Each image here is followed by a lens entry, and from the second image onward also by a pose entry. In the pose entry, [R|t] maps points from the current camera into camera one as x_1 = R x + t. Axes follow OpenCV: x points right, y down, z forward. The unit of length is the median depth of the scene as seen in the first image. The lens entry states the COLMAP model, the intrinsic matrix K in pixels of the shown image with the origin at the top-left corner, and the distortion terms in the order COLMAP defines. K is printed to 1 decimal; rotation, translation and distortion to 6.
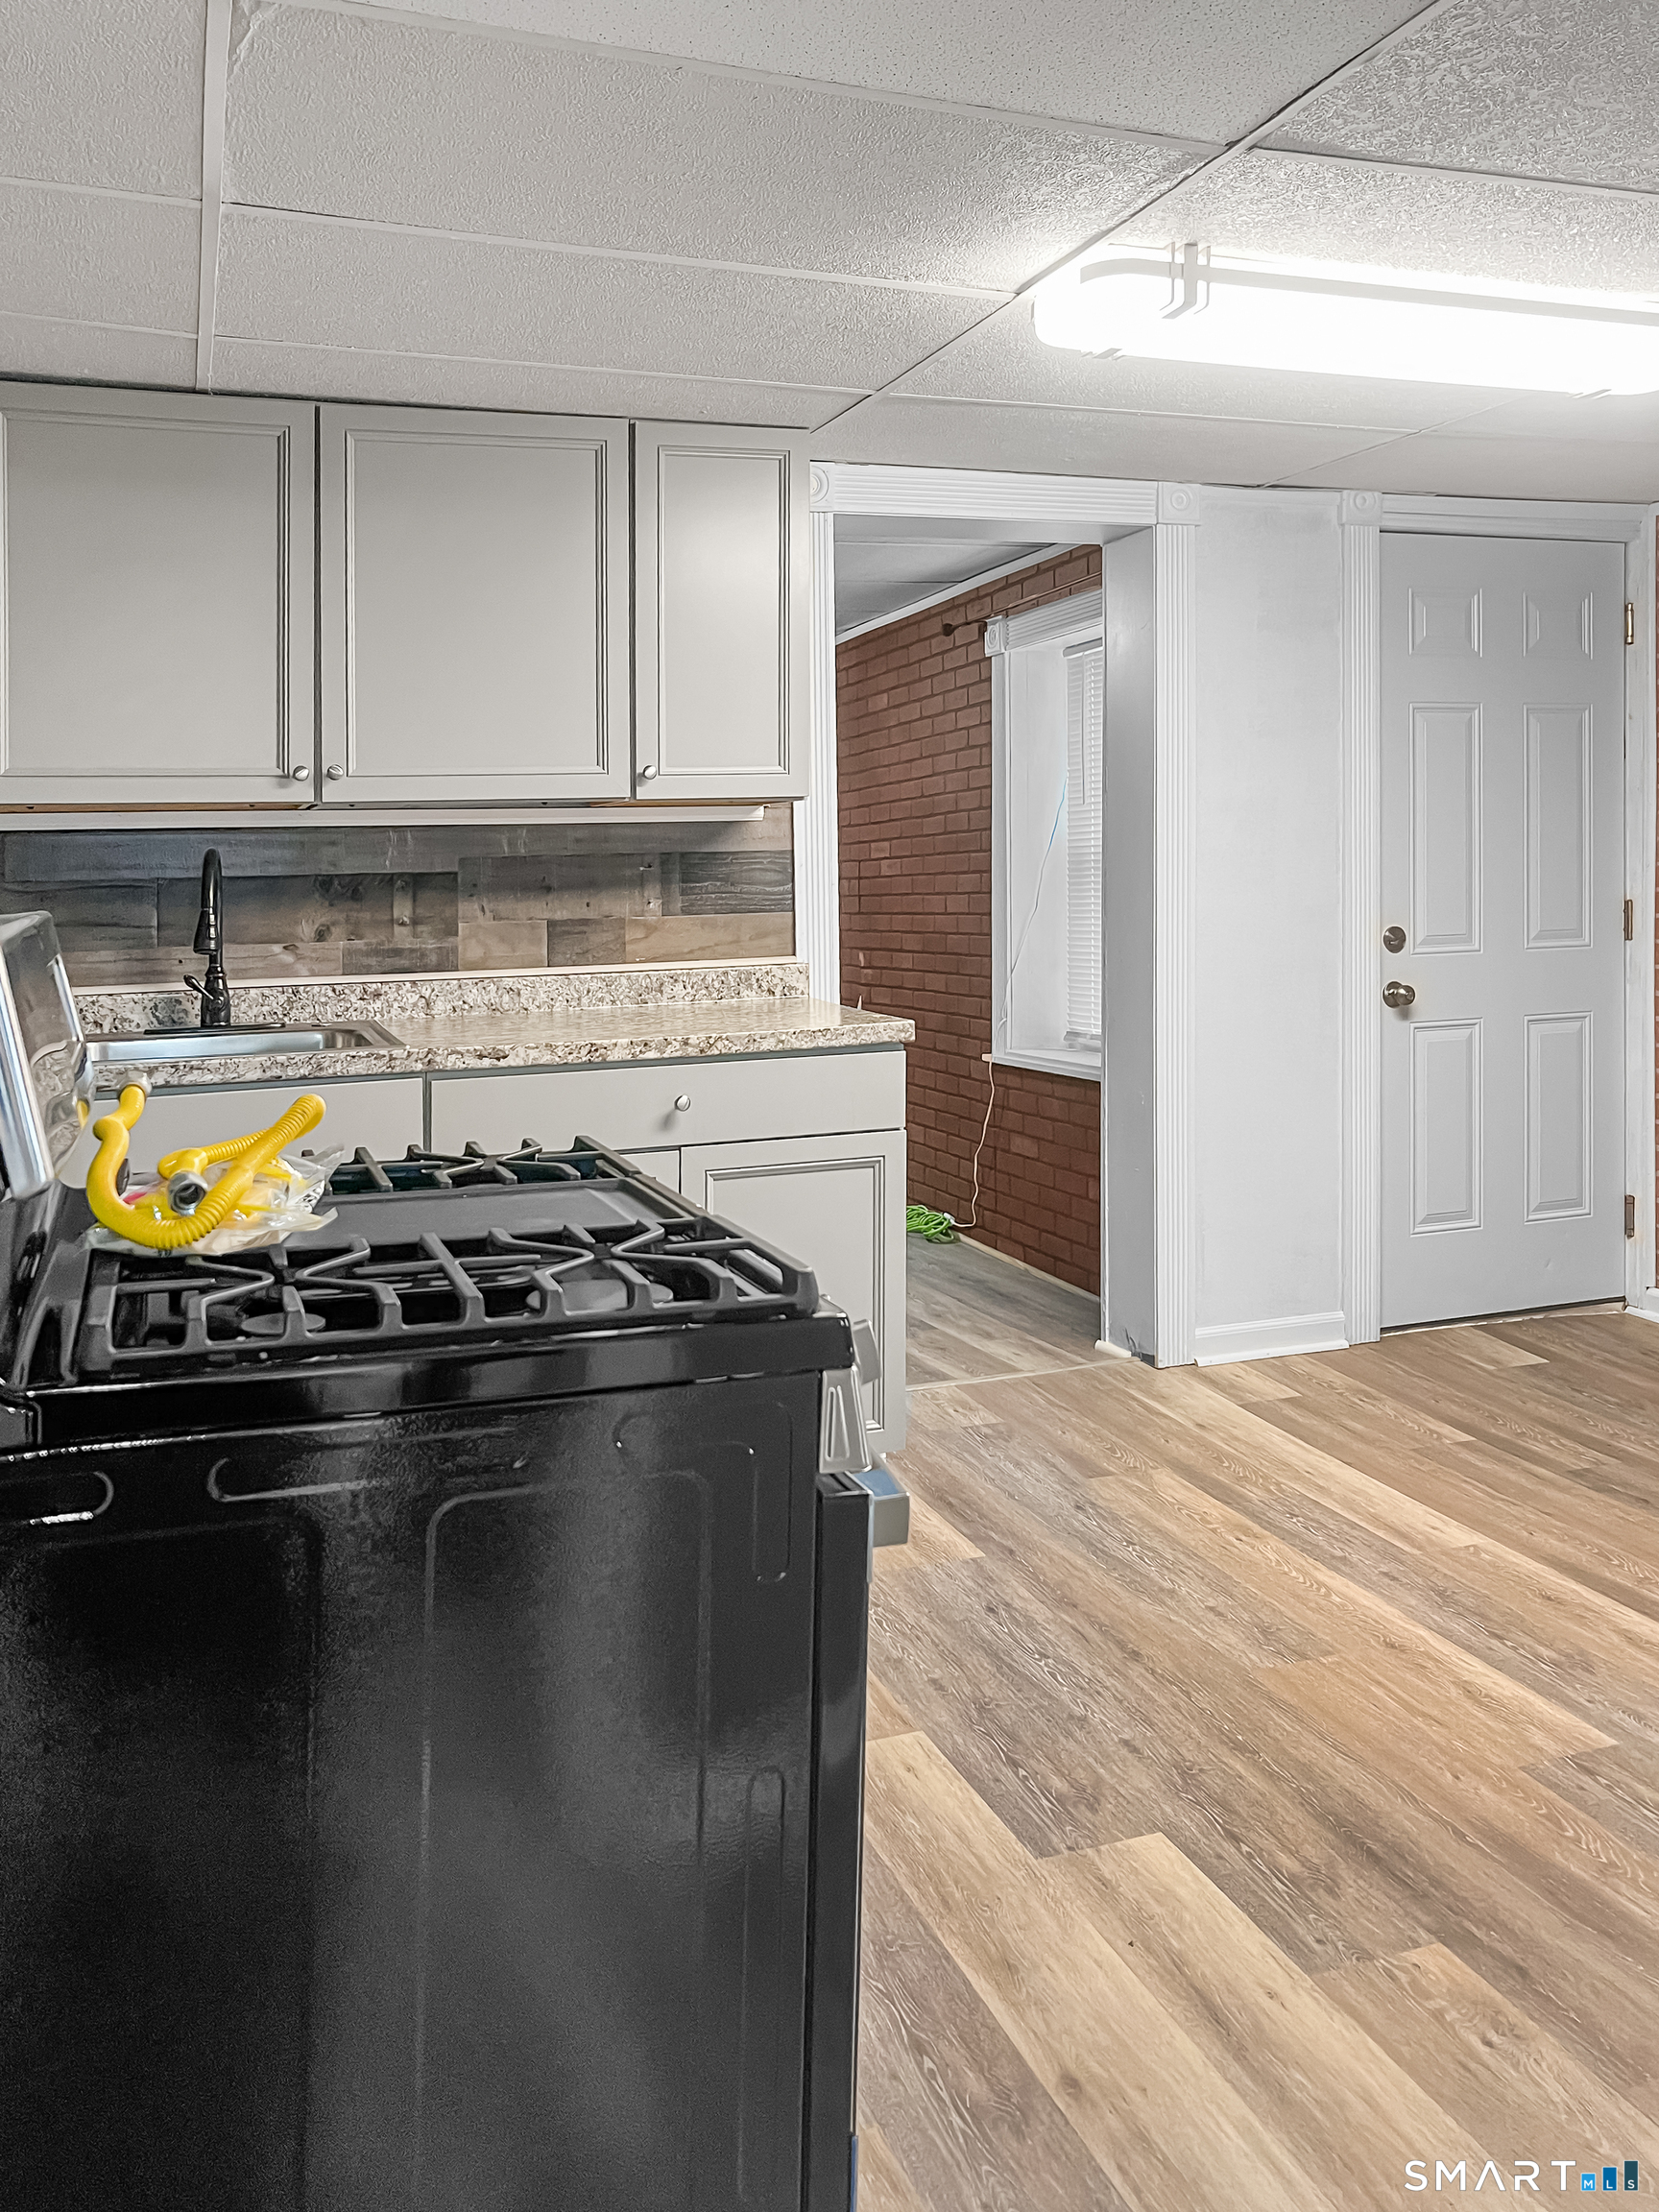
lens RADIAL K [[1818.6, 0, 829.3], [0, 1818.6, 1176.8], [0, 0, 1]] dist [0.048043, 0.002388]
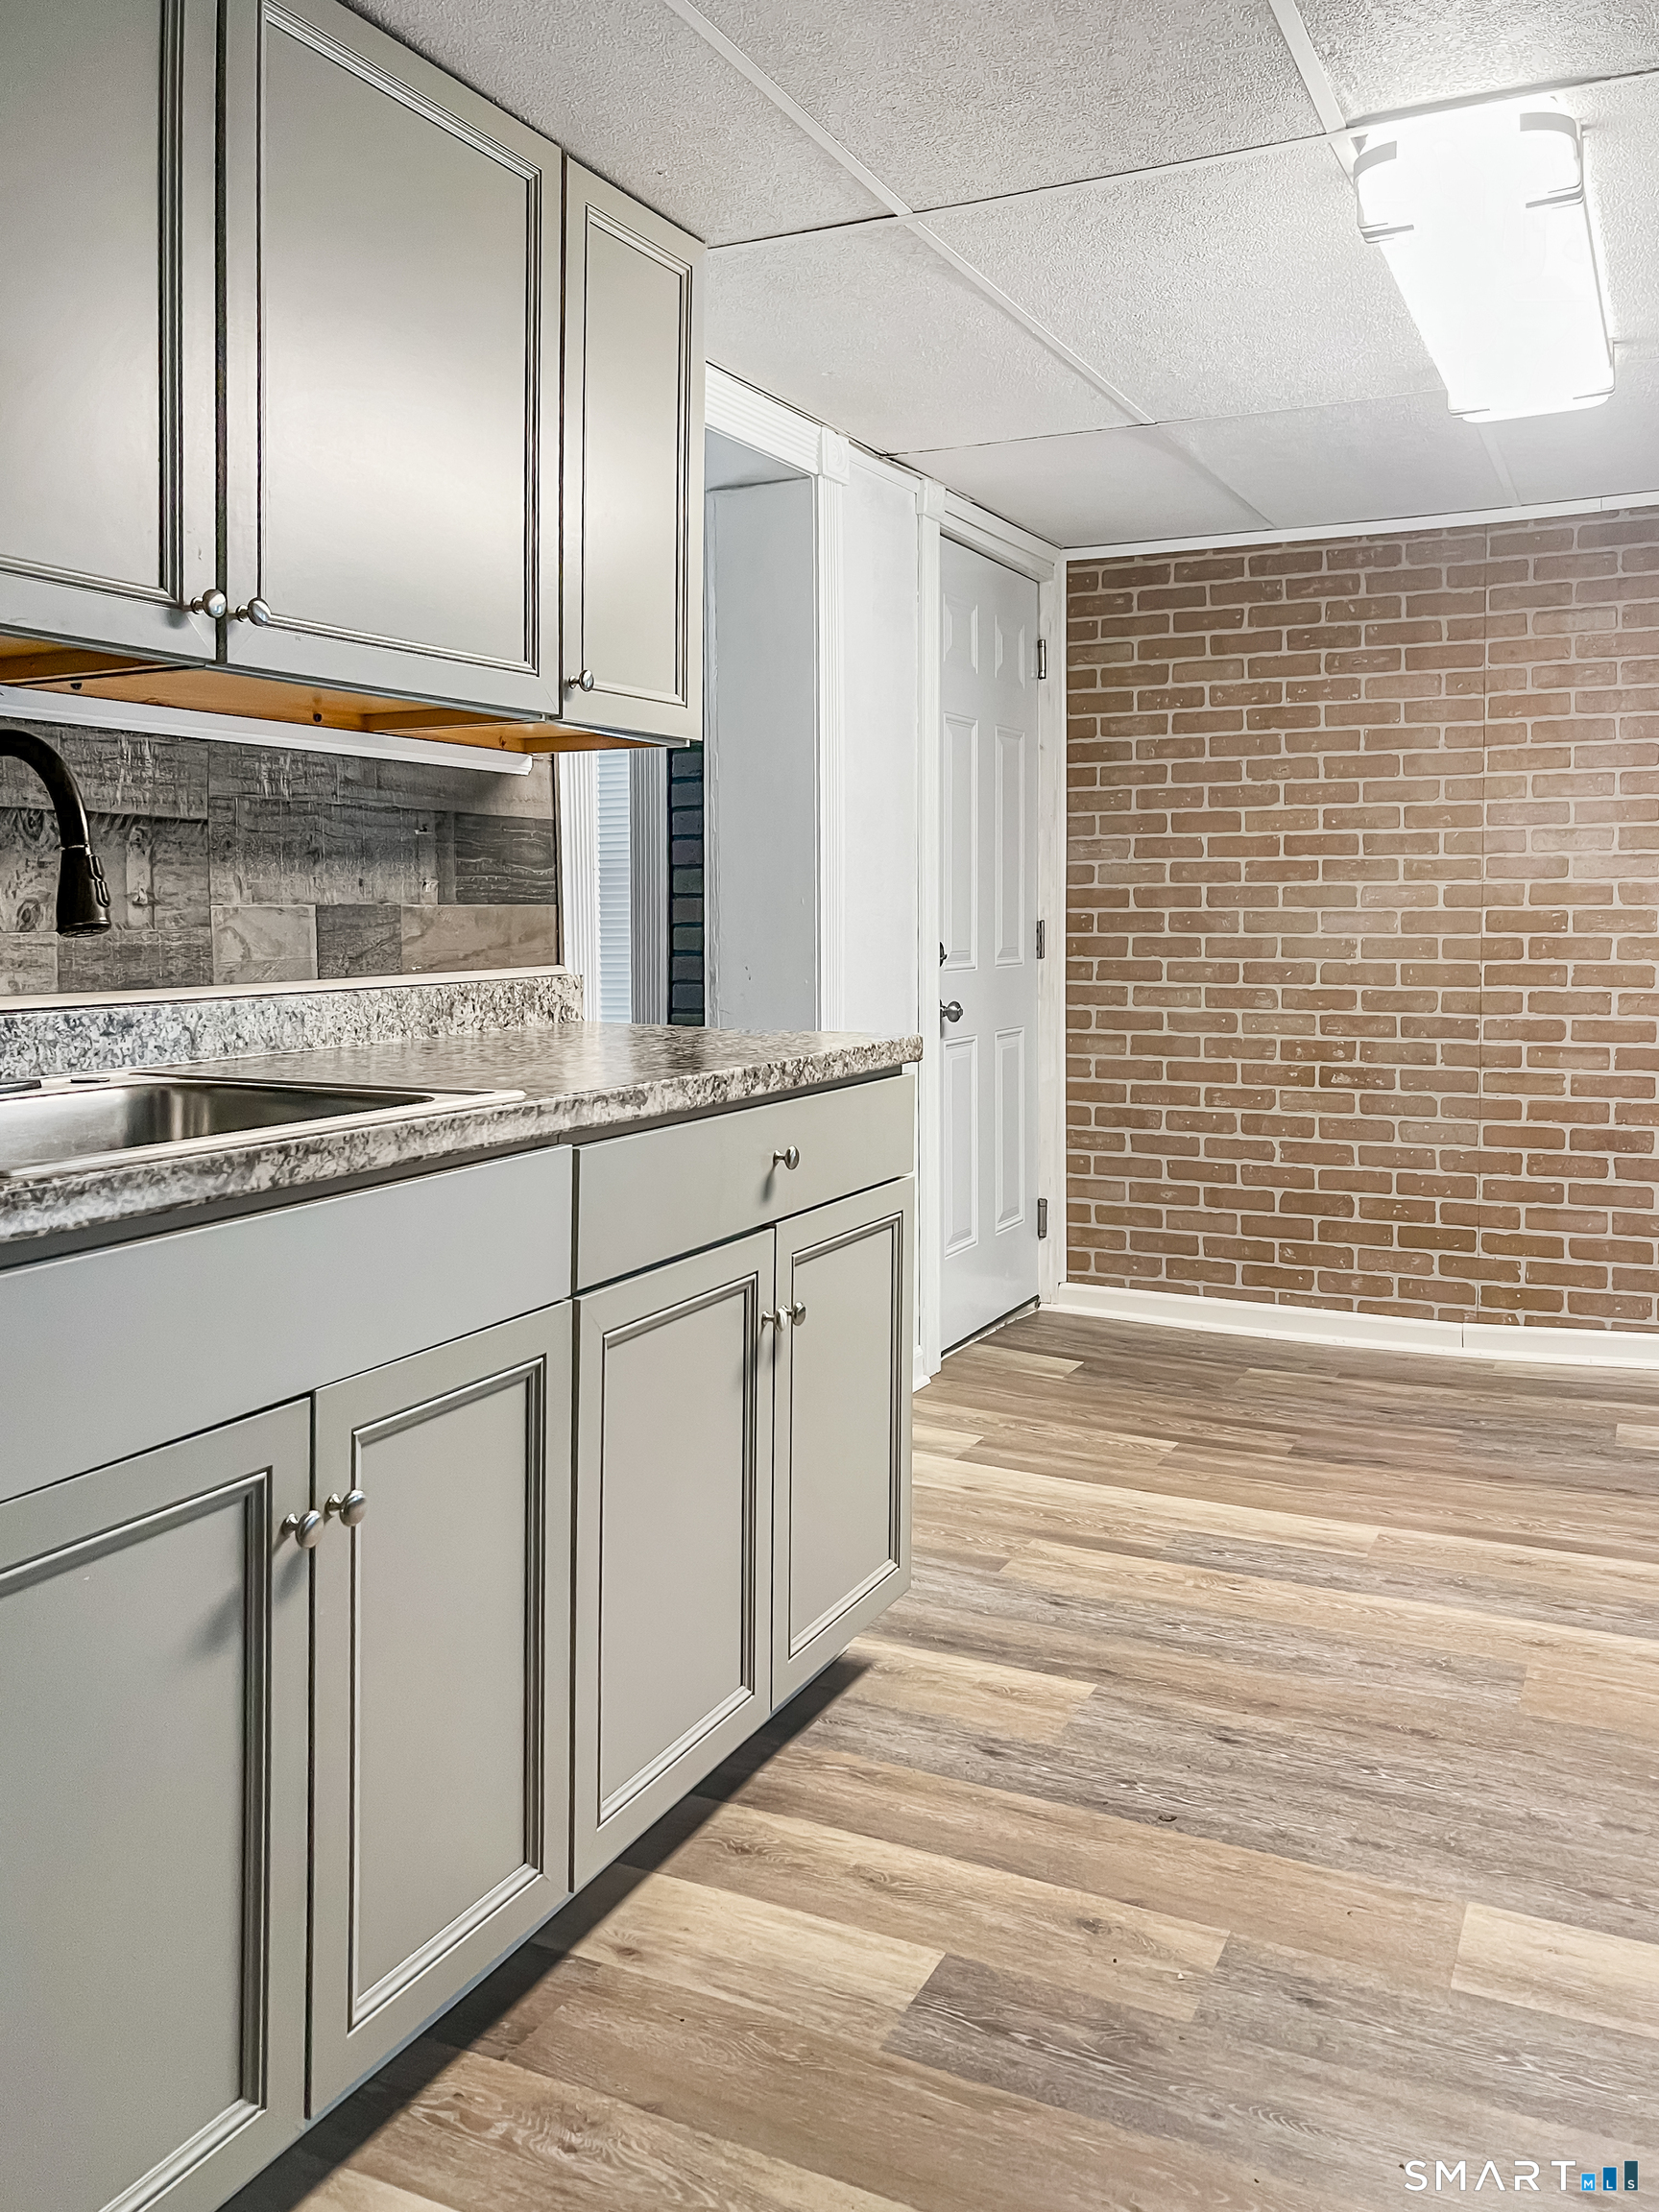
lens RADIAL K [[1760.4, 0, 830.0], [0, 1760.4, 1186.1], [0, 0, 1]] dist [0.004052, -0.001072]
pose [[0.709529, -0.089405, 0.698982, -0.475140], [0.111629, 0.993654, 0.013782, -0.033195], [-0.695778, 0.068248, 0.715007, 0.456988]]
